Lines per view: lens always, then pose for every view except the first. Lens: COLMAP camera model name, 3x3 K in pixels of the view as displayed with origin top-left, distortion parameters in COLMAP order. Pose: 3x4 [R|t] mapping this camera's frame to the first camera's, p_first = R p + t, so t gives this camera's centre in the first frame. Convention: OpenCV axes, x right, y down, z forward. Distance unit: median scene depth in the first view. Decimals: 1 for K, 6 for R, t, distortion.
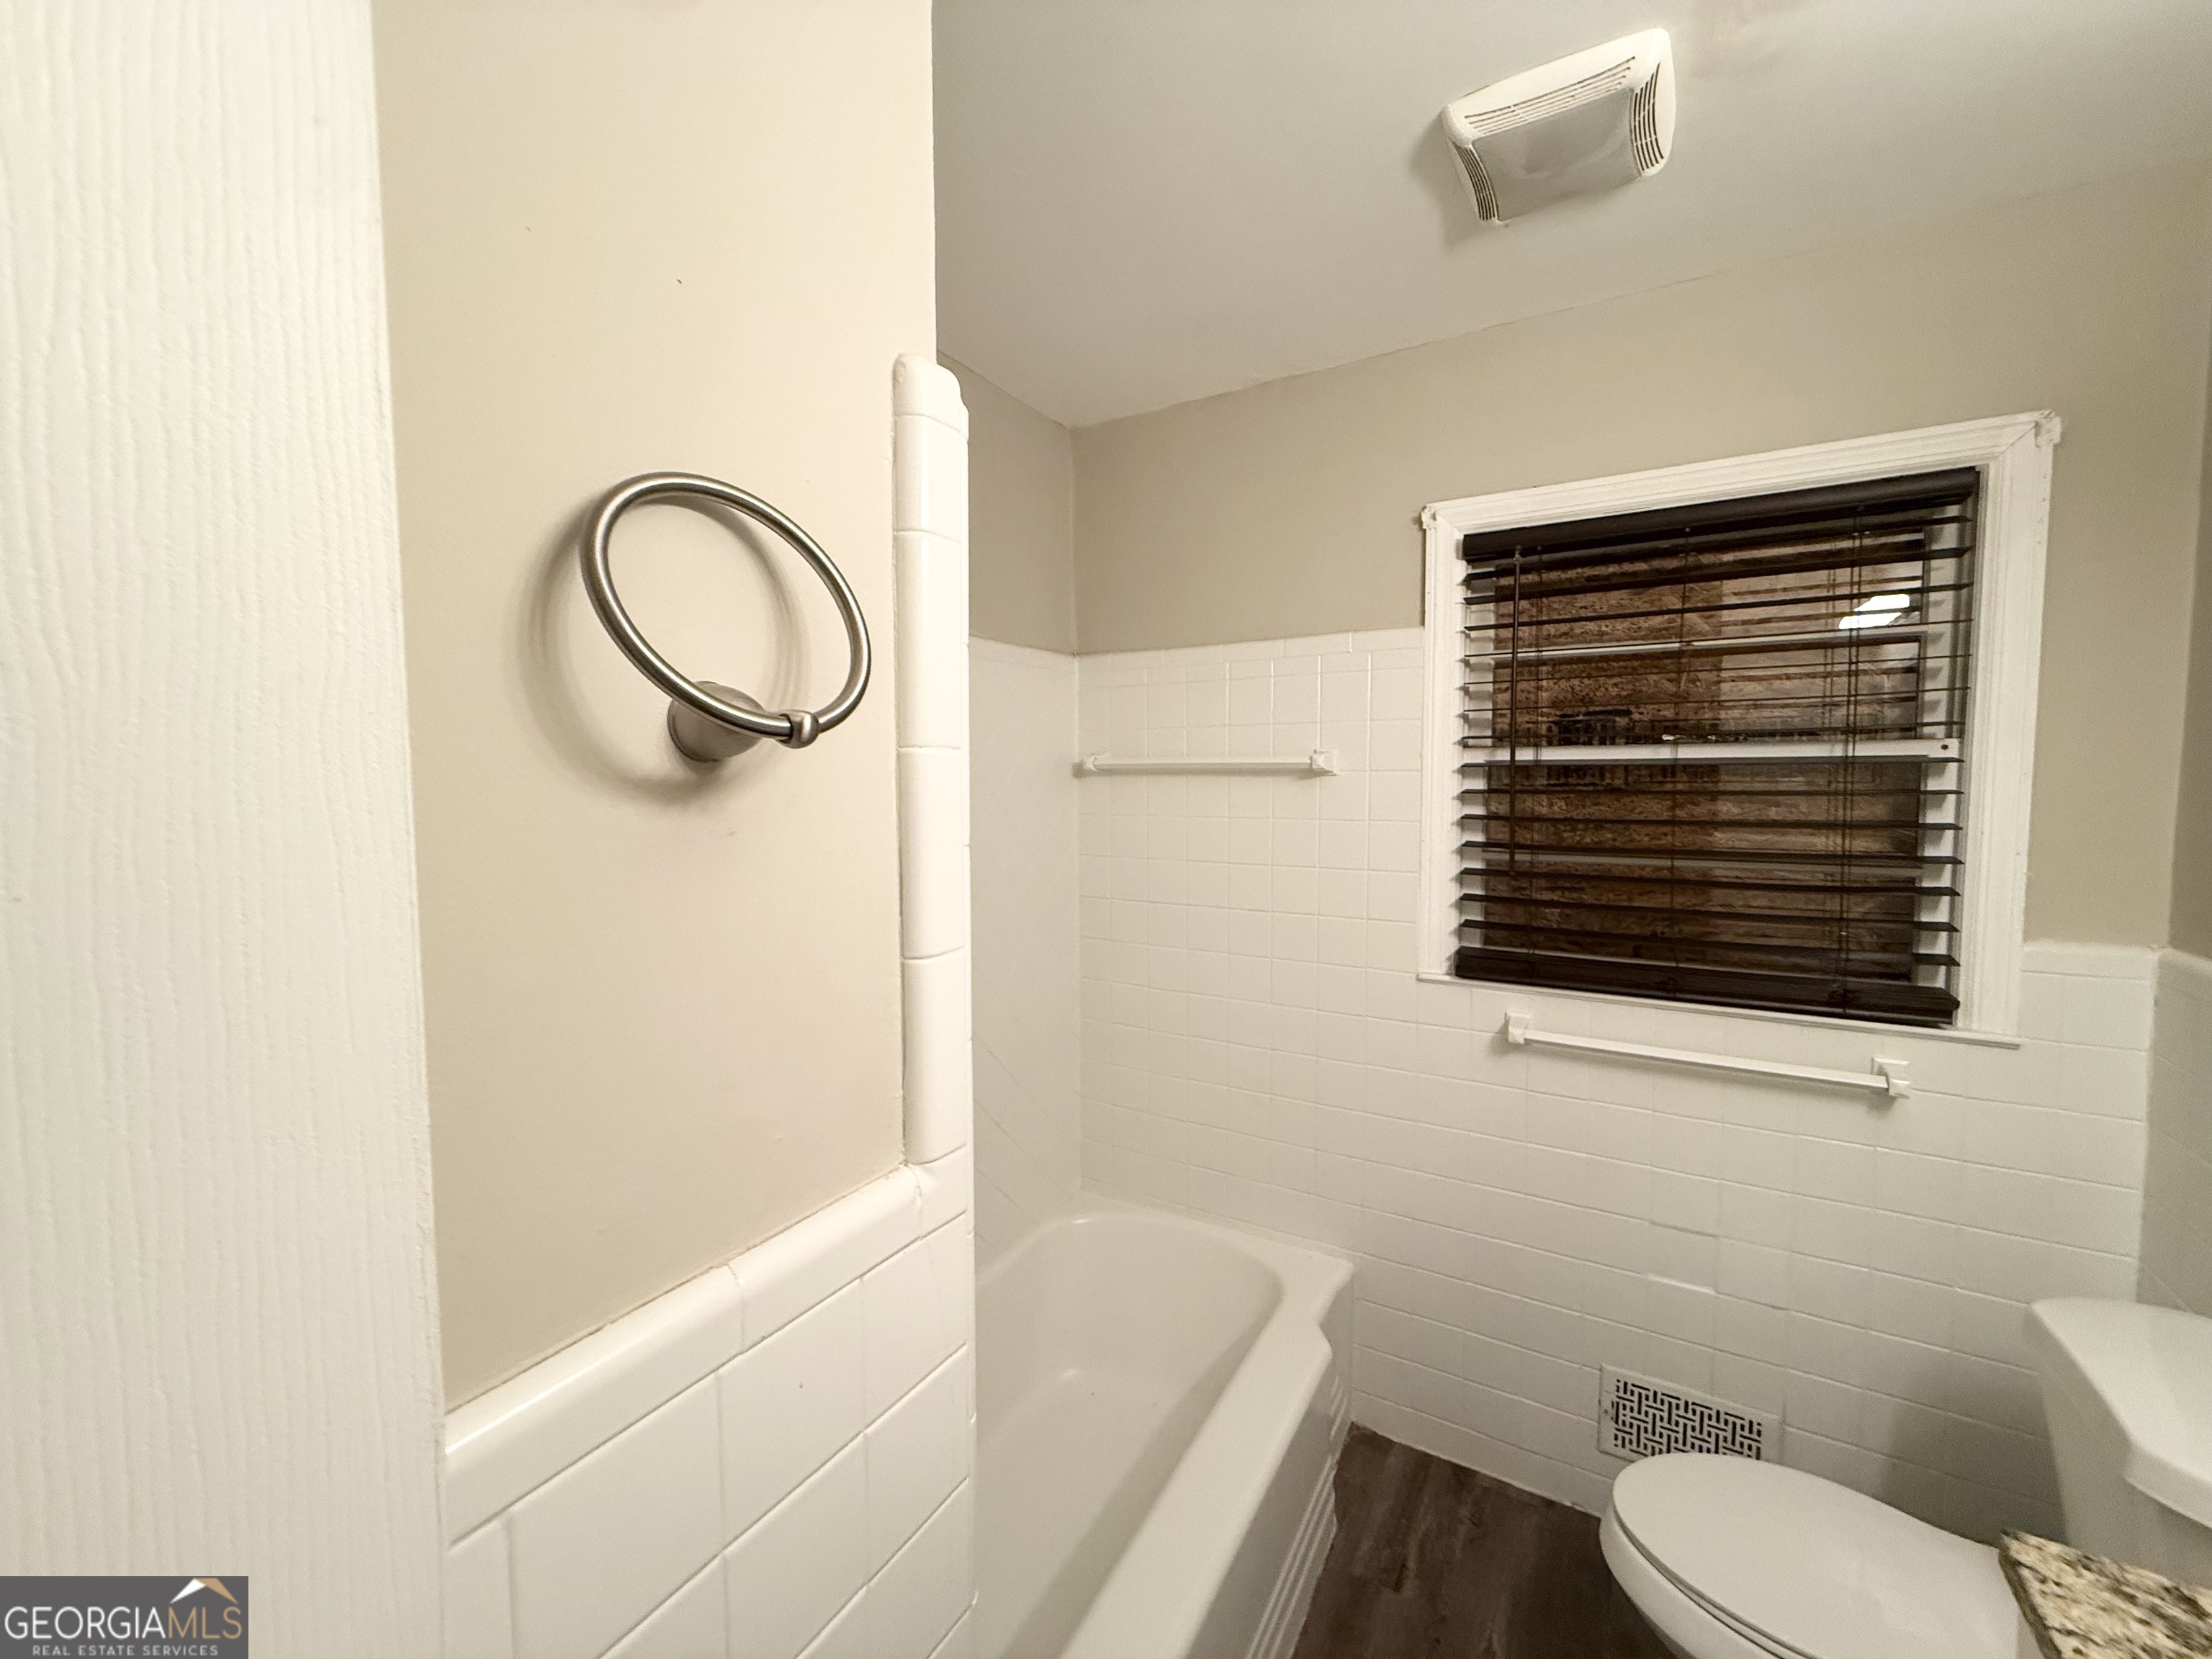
lens RADIAL K [[881.9, 0, 1102.2], [0, 881.9, 822.5], [0, 0, 1]] dist [-0.000932, 0.000523]
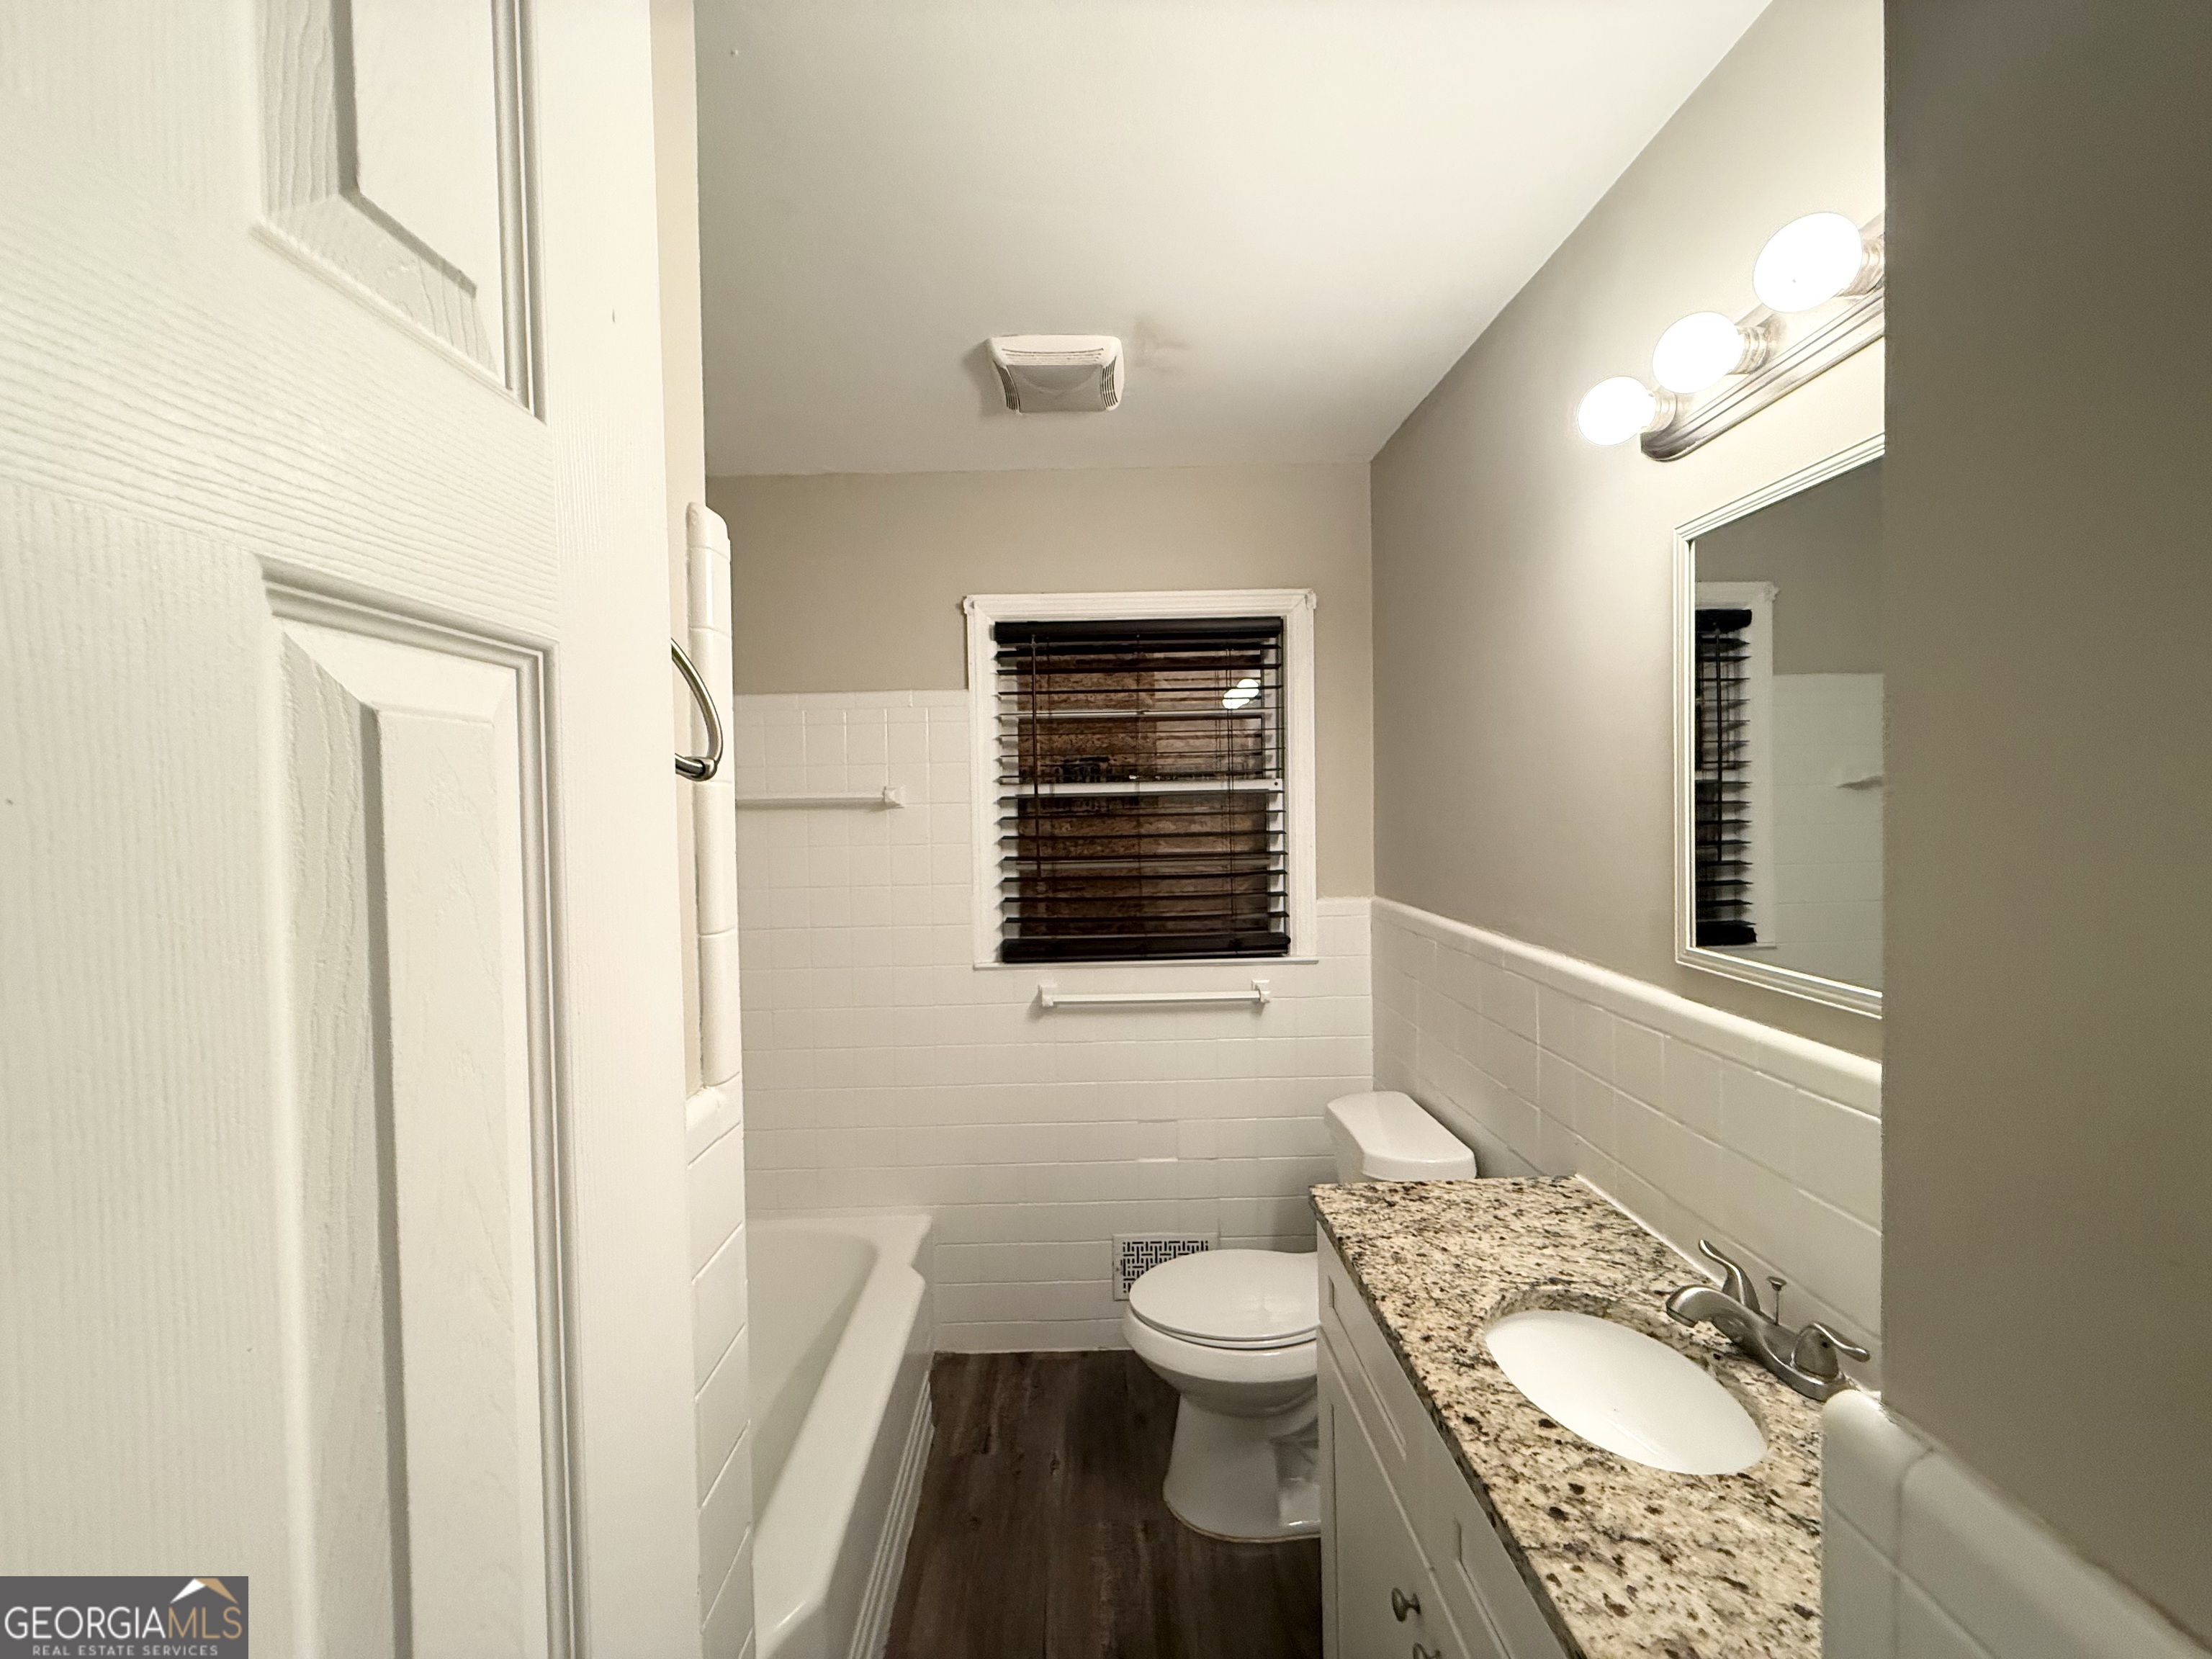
lens RADIAL K [[881.9, 0, 1102.2], [0, 881.9, 822.5], [0, 0, 1]] dist [-0.000932, 0.000523]
pose [[0.851195, -0.022166, 0.524381, -0.153303], [0.045164, 0.998495, -0.031105, 0.019034], [-0.522902, 0.050159, 0.850916, -0.189299]]
